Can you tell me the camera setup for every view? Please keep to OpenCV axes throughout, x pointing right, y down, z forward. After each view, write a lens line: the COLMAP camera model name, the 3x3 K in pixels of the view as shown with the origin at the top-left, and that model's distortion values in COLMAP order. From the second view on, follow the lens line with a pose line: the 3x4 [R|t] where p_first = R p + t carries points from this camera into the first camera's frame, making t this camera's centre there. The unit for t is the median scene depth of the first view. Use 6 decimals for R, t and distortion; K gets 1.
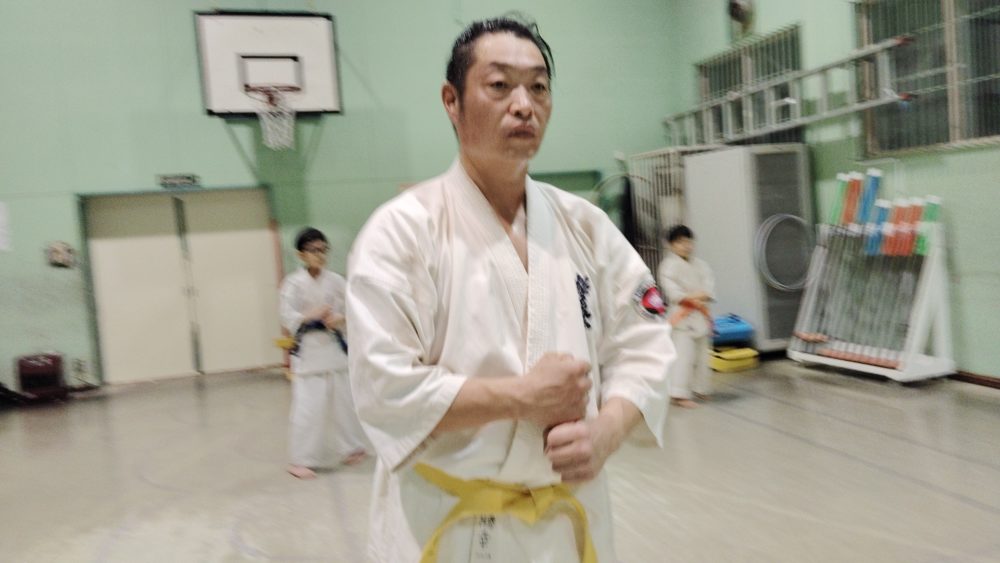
lens RADIAL K [[810.9, 0, 499.3], [0, 810.9, 275.9], [0, 0, 1]] dist [0.081295, -0.169362]
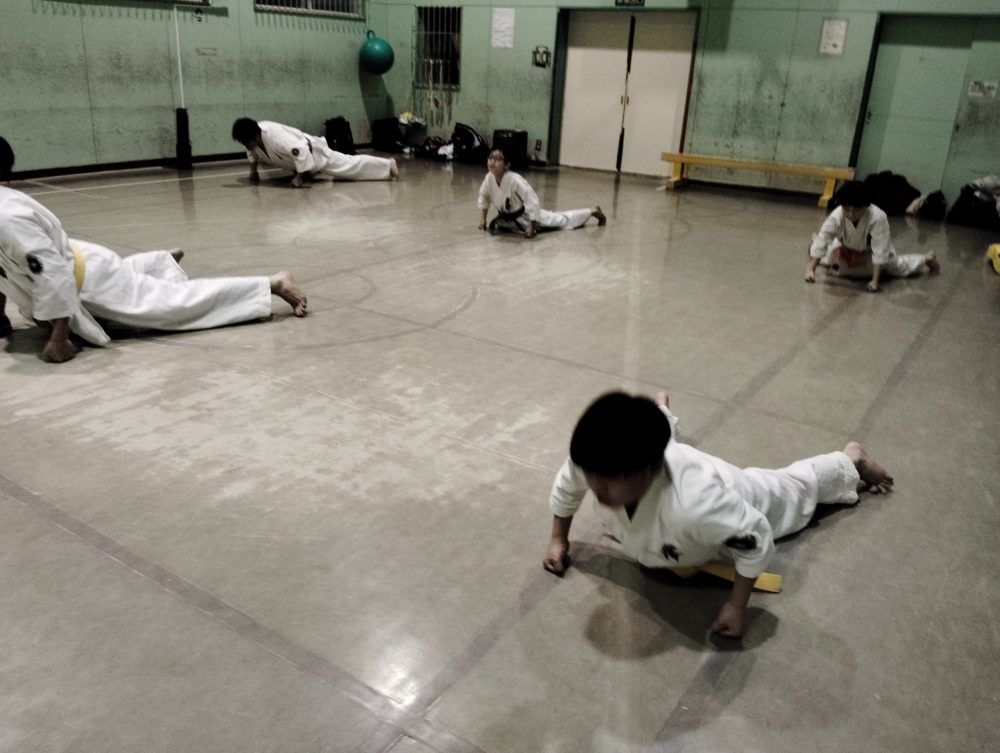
lens RADIAL K [[817.6, 0, 501.1], [0, 817.6, 353.1], [0, 0, 1]] dist [0.096637, -0.199862]
pose [[0.642899, 0.346413, -0.683139, 0.515518], [-0.141639, 0.930269, 0.338435, -0.022154], [0.752741, -0.120820, 0.647135, 0.046146]]
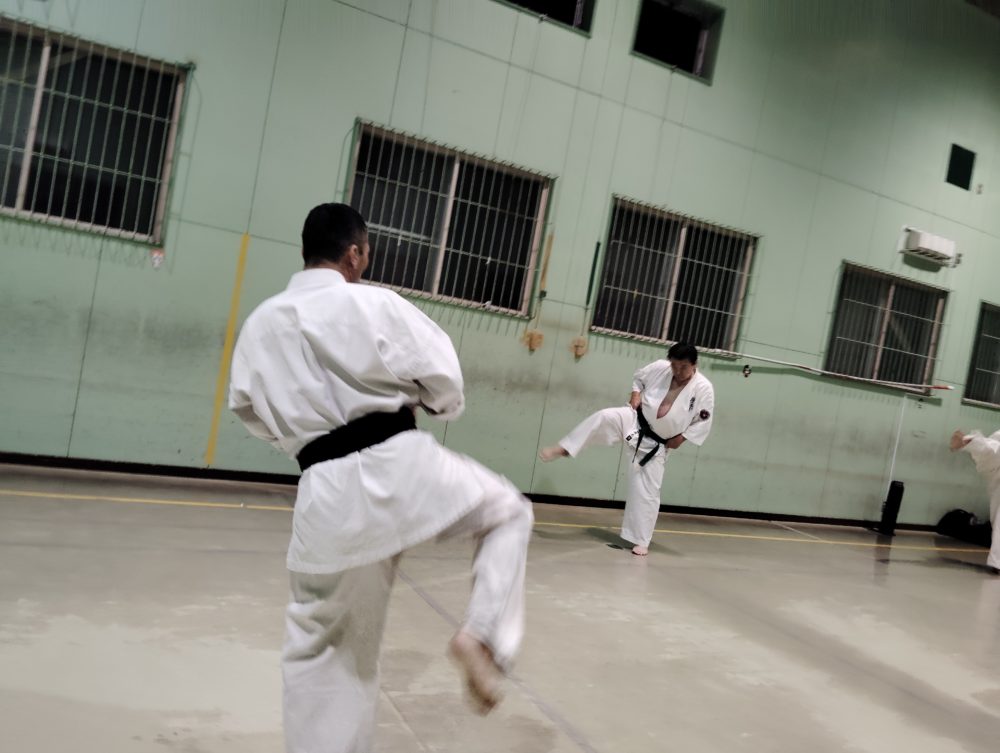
lens RADIAL K [[817.6, 0, 501.1], [0, 817.6, 353.1], [0, 0, 1]] dist [0.096637, -0.199862]
pose [[0.183926, 0.103083, -0.977520, 0.418584], [-0.245535, 0.967777, 0.055856, 0.003720], [0.951779, 0.229742, 0.203309, -0.396717]]
